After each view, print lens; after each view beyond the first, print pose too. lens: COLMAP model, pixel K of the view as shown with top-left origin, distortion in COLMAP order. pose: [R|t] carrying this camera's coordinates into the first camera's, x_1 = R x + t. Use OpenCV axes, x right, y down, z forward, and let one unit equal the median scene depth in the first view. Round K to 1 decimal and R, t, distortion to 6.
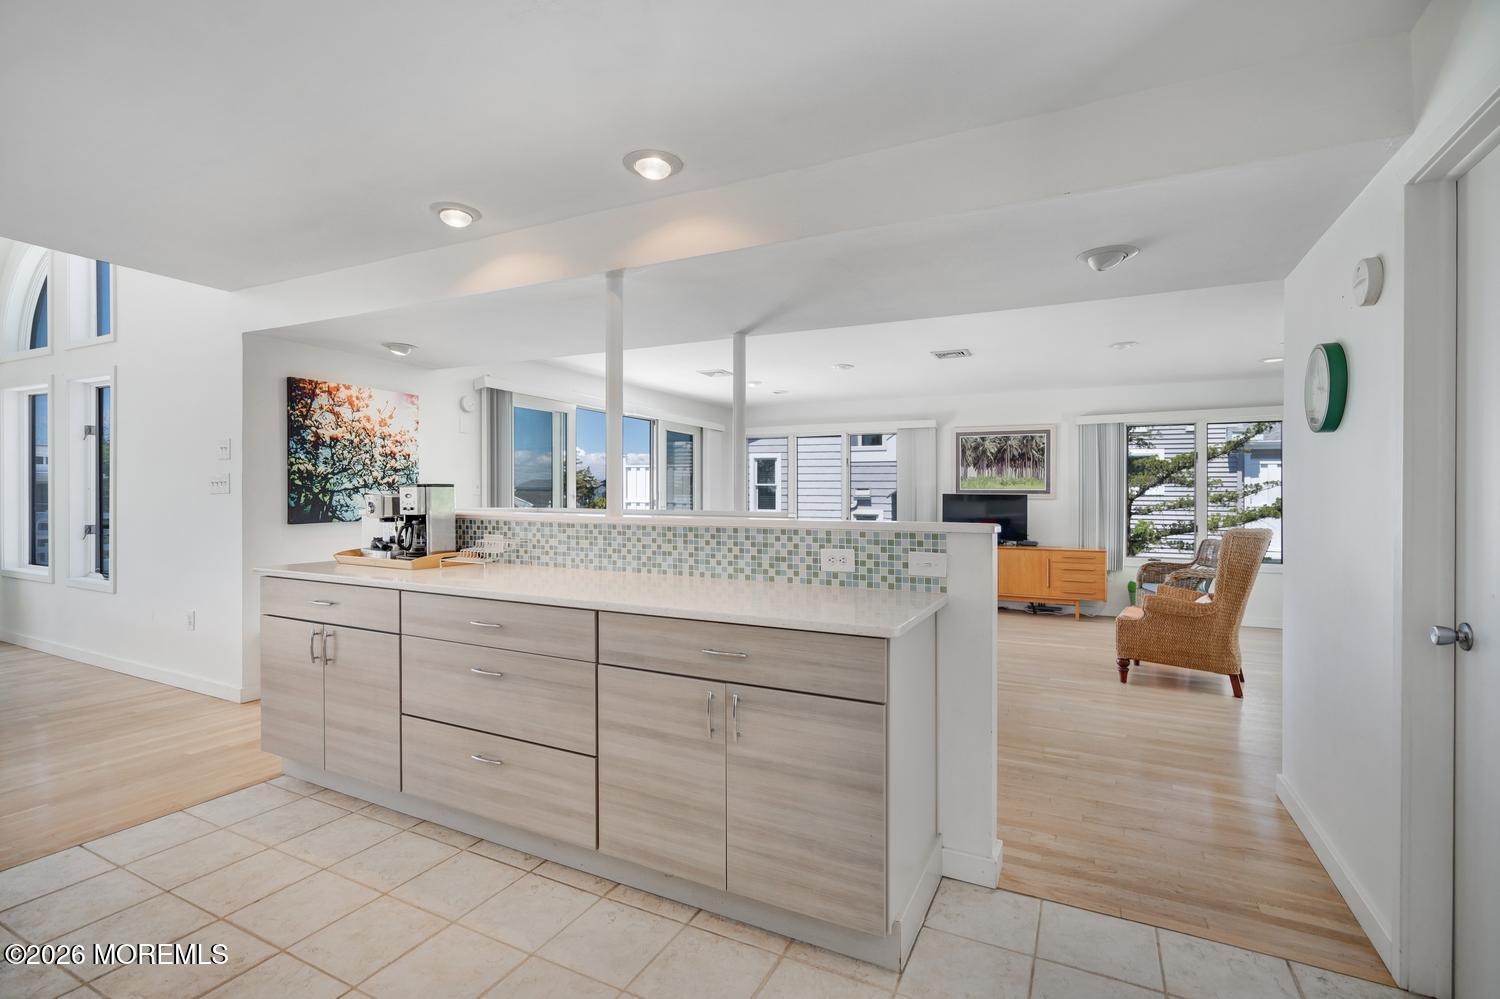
lens RADIAL K [[690.4, 0, 748.6], [0, 690.4, 498.8], [0, 0, 1]] dist [0.003061, -0.000643]
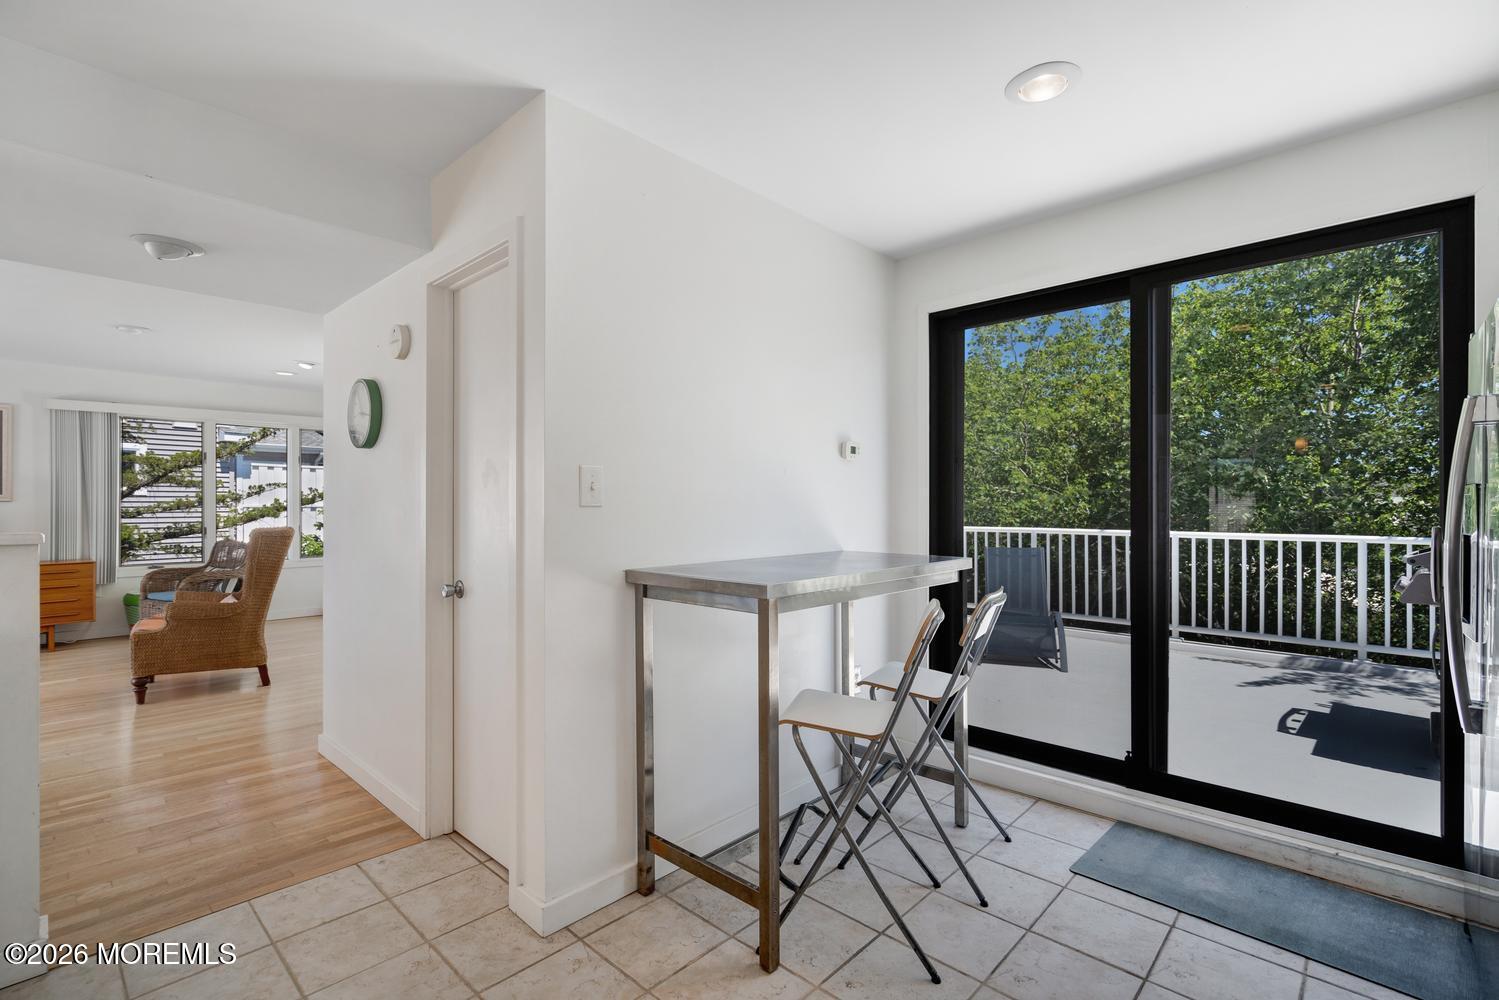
lens RADIAL K [[689.9, 0, 748.1], [0, 689.9, 502.2], [0, 0, 1]] dist [0.003061, -0.000643]
pose [[0.289547, -0.007799, 0.957132, -0.220082], [0.003252, 0.999969, 0.007164, -0.003964], [-0.957158, 0.001038, 0.289564, -0.055216]]
